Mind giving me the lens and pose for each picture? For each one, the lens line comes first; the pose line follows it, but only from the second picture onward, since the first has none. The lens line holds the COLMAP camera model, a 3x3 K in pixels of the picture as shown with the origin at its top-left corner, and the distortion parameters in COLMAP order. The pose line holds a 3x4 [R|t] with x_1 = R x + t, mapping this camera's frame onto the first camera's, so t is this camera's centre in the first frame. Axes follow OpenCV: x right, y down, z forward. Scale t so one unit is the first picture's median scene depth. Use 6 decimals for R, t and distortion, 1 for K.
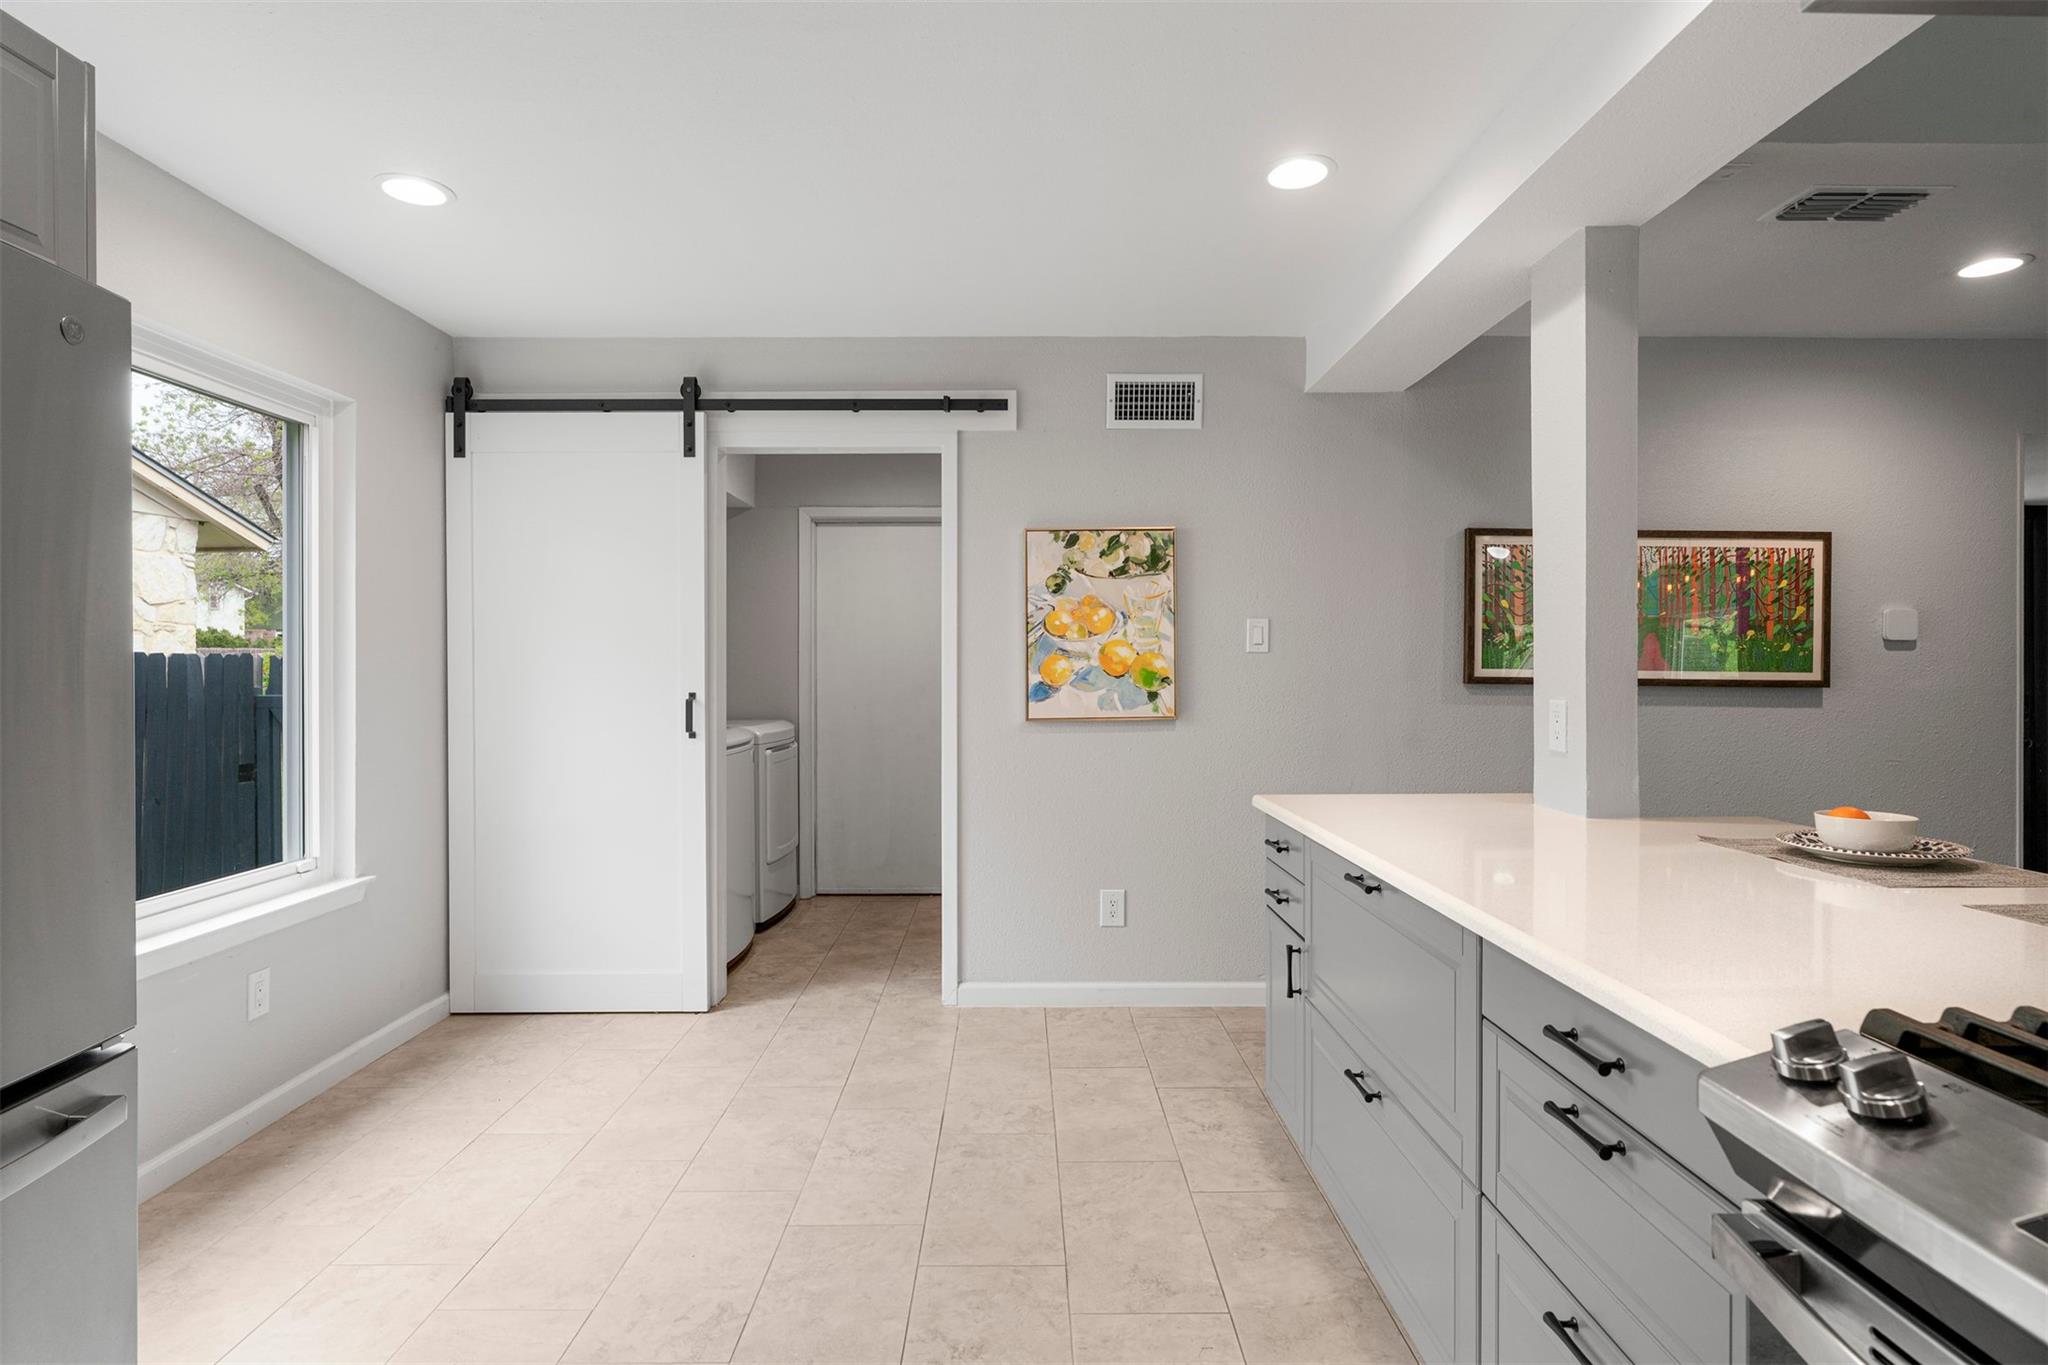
lens RADIAL K [[1040.4, 0, 1024.3], [0, 1040.4, 671.6], [0, 0, 1]] dist [-0.008074, 0.003436]
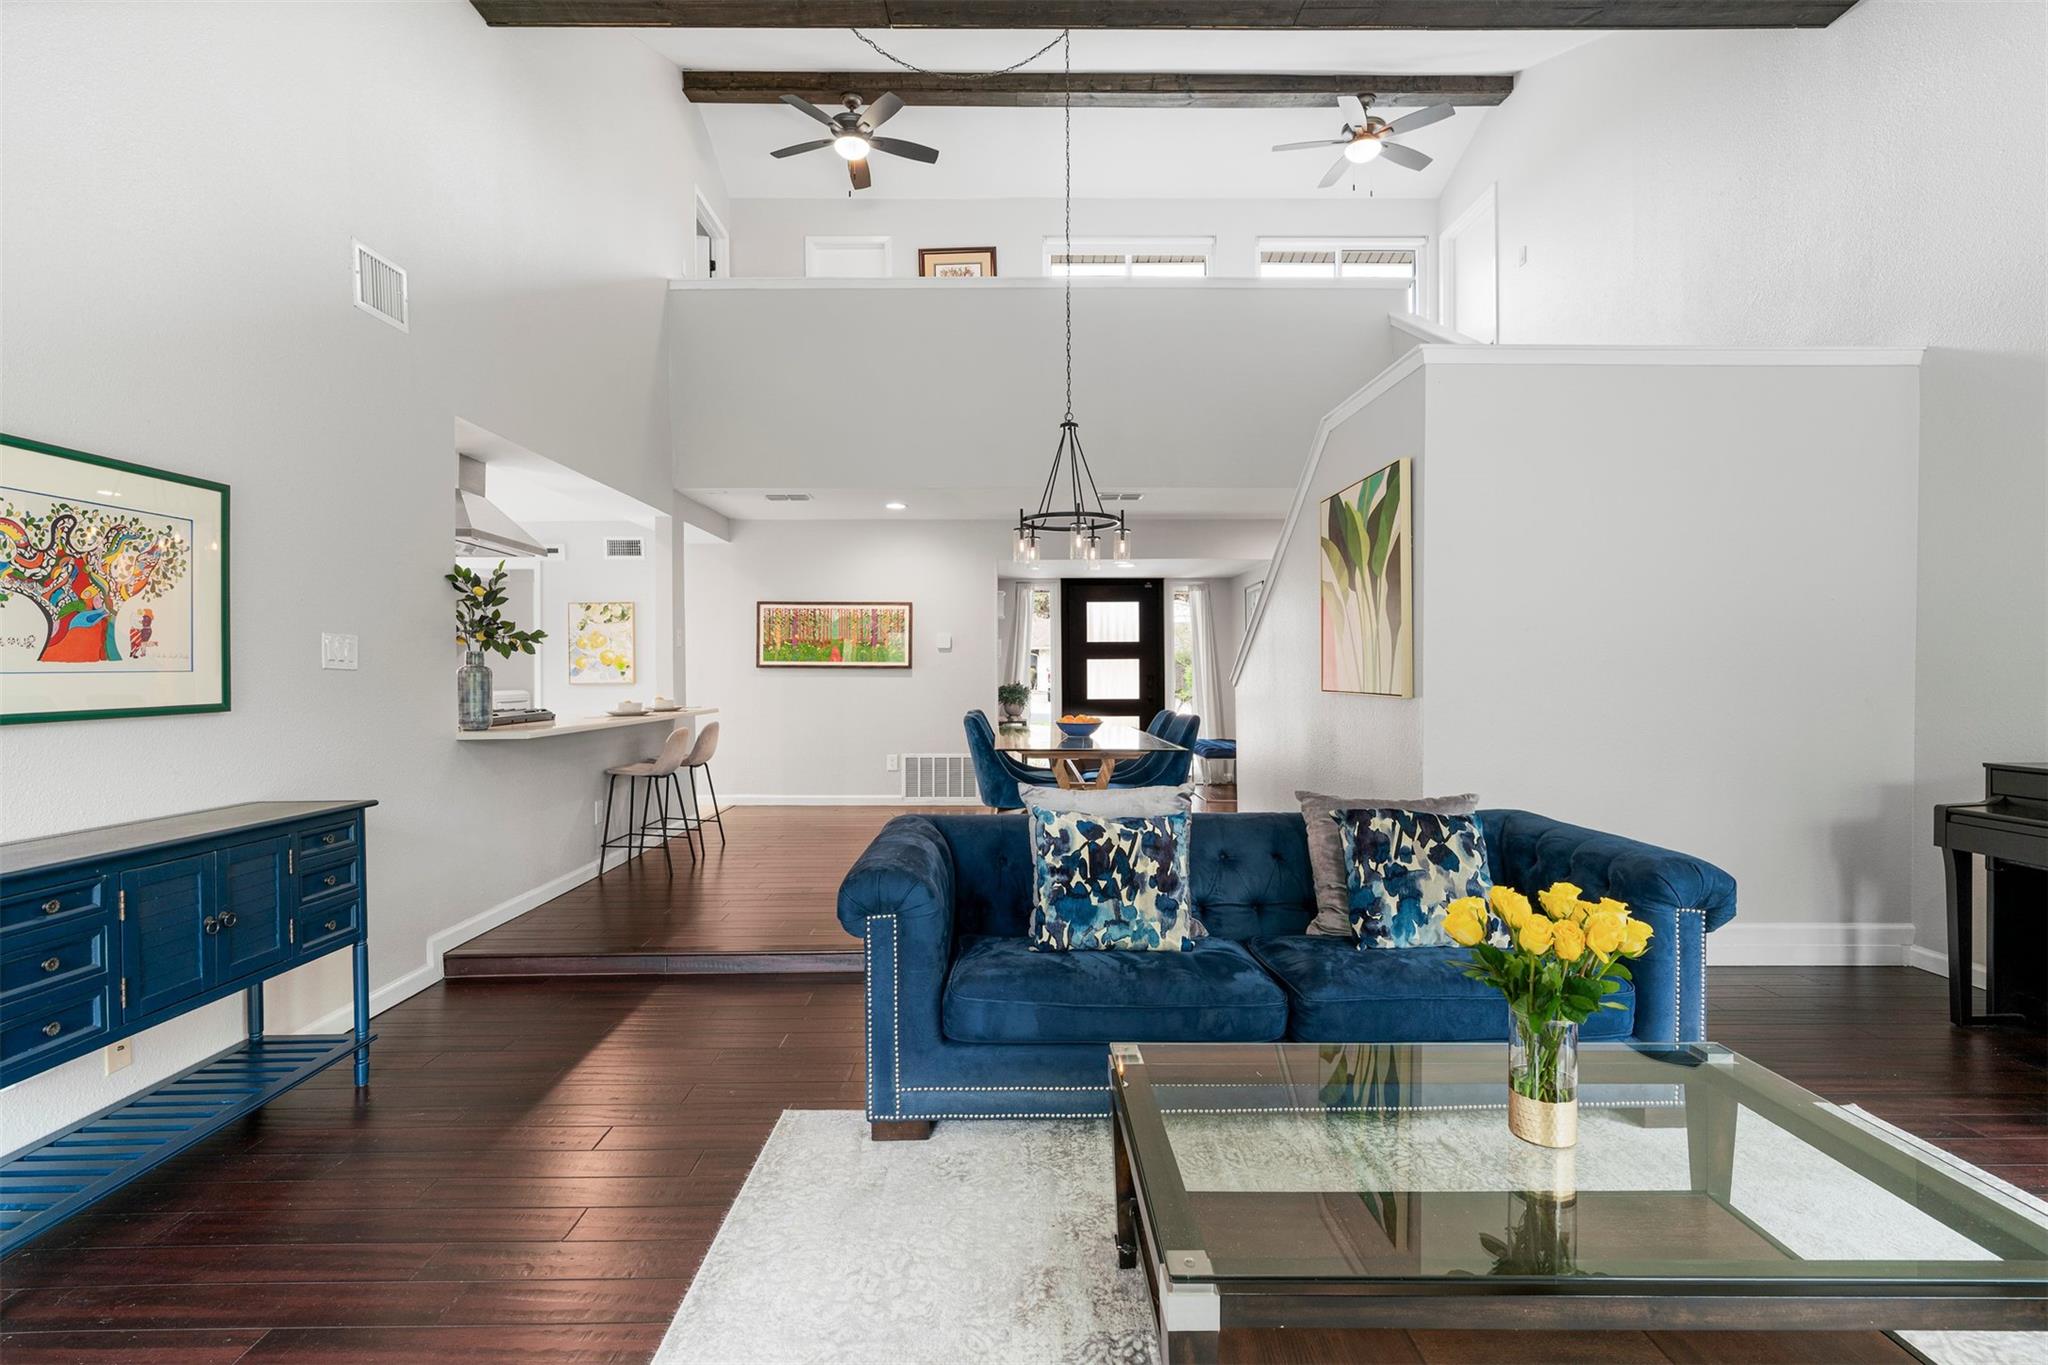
lens RADIAL K [[926.3, 0, 1012.1], [0, 926.3, 688.4], [0, 0, 1]] dist [-0.012853, 0.005279]
pose [[0.999967, -0.004372, 0.006866, 0.991599], [0.004253, 0.999840, 0.017381, 0.024905], [-0.006941, -0.017351, 0.999825, -1.104710]]
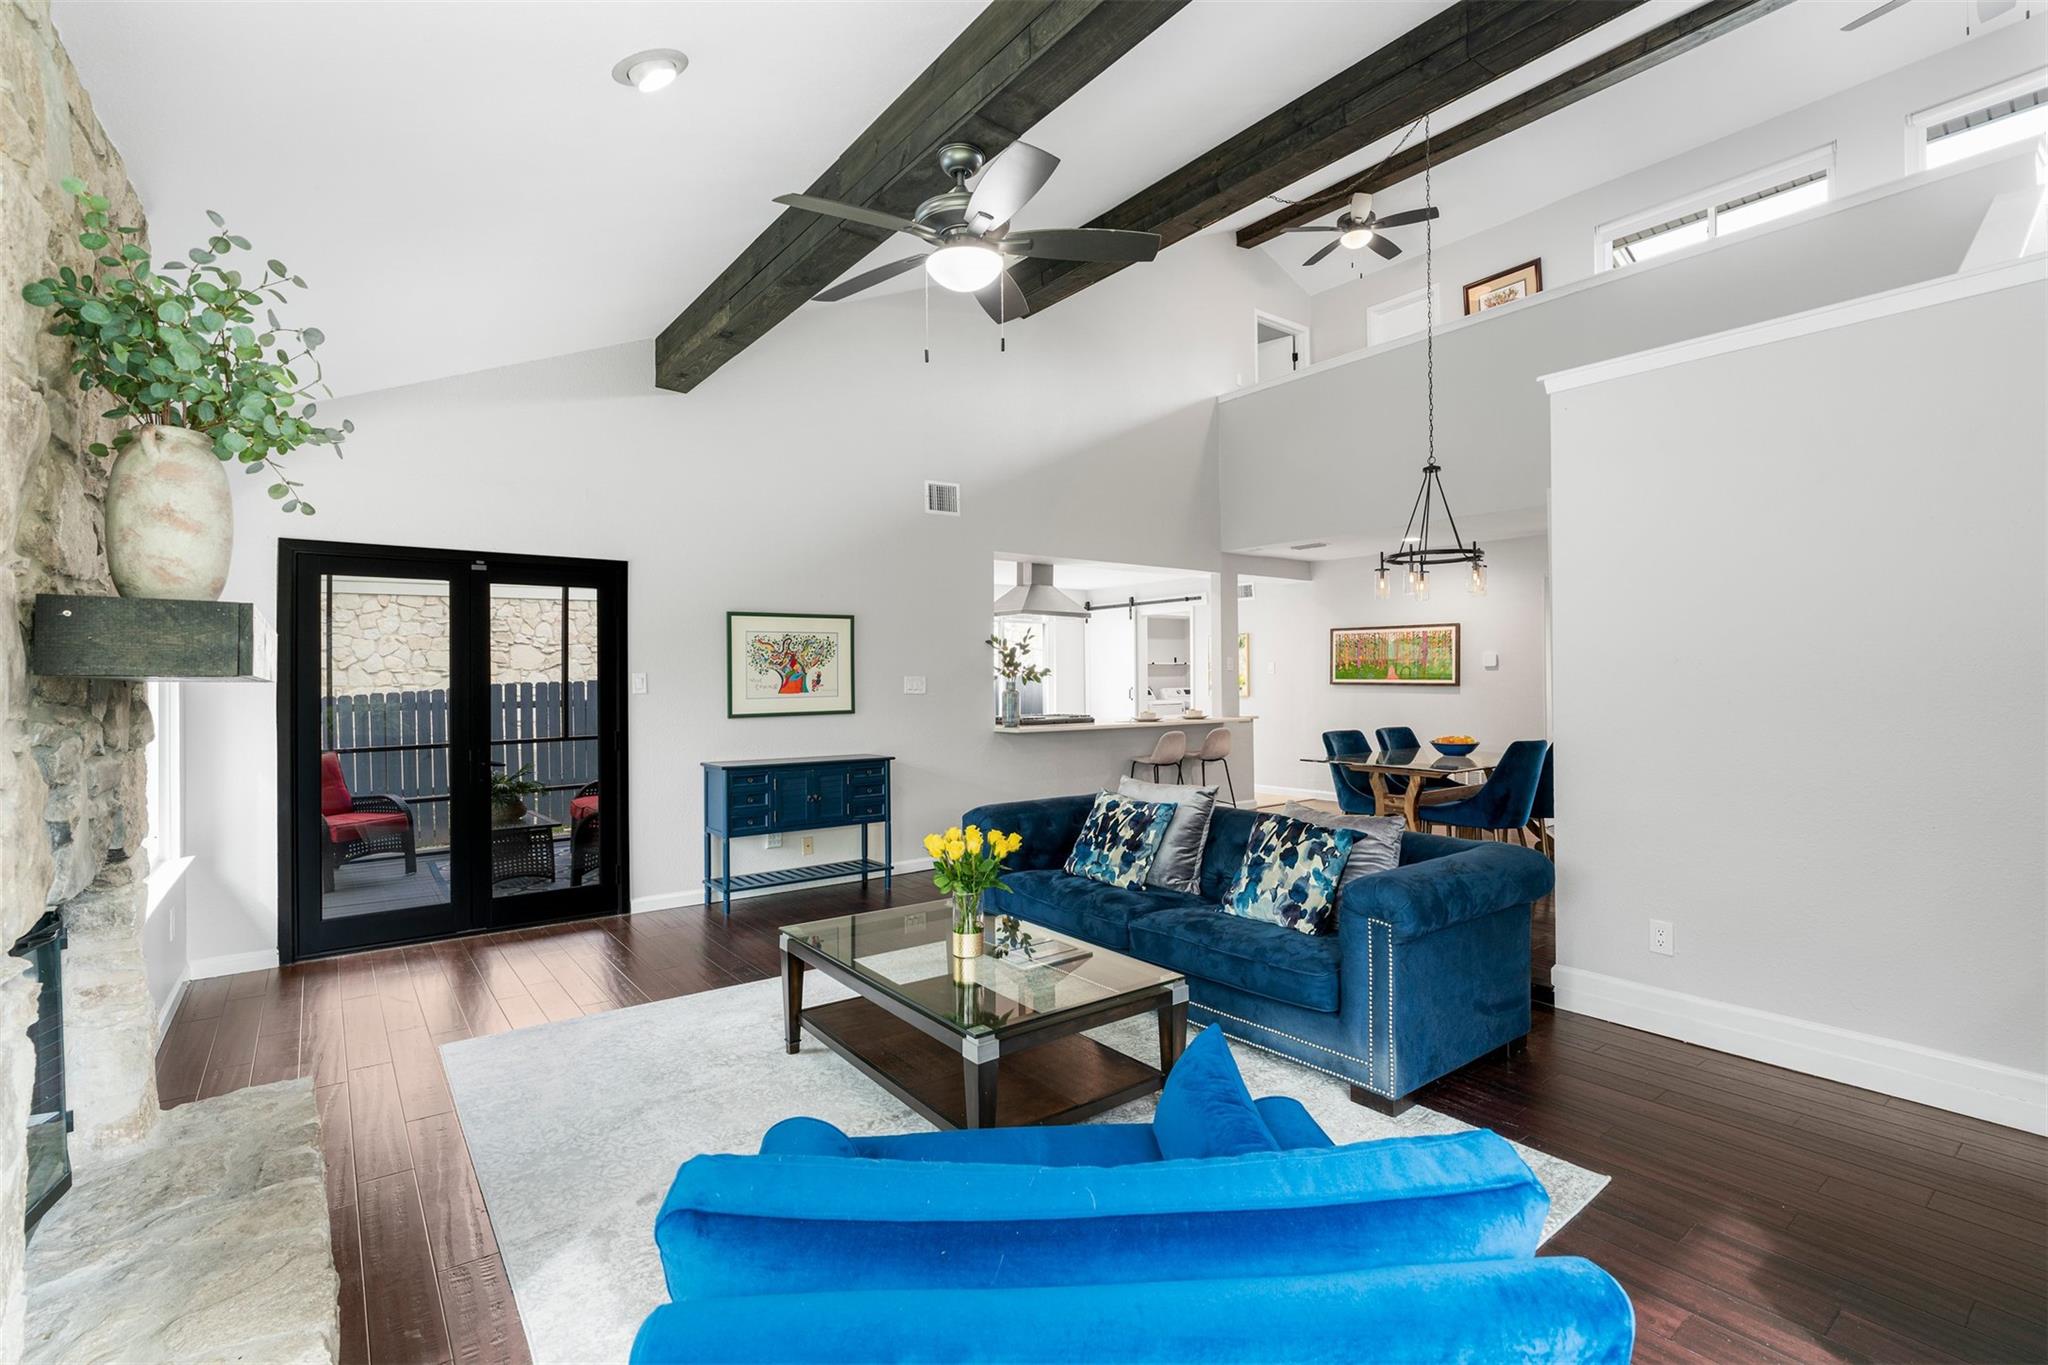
lens RADIAL K [[926.3, 0, 1030.7], [0, 926.3, 679.2], [0, 0, 1]] dist [-0.012853, 0.005279]
pose [[0.612561, -0.005108, -0.790406, 1.891516], [0.005827, 0.999981, -0.001946, -0.003578], [0.790401, -0.003414, 0.612580, -1.147940]]
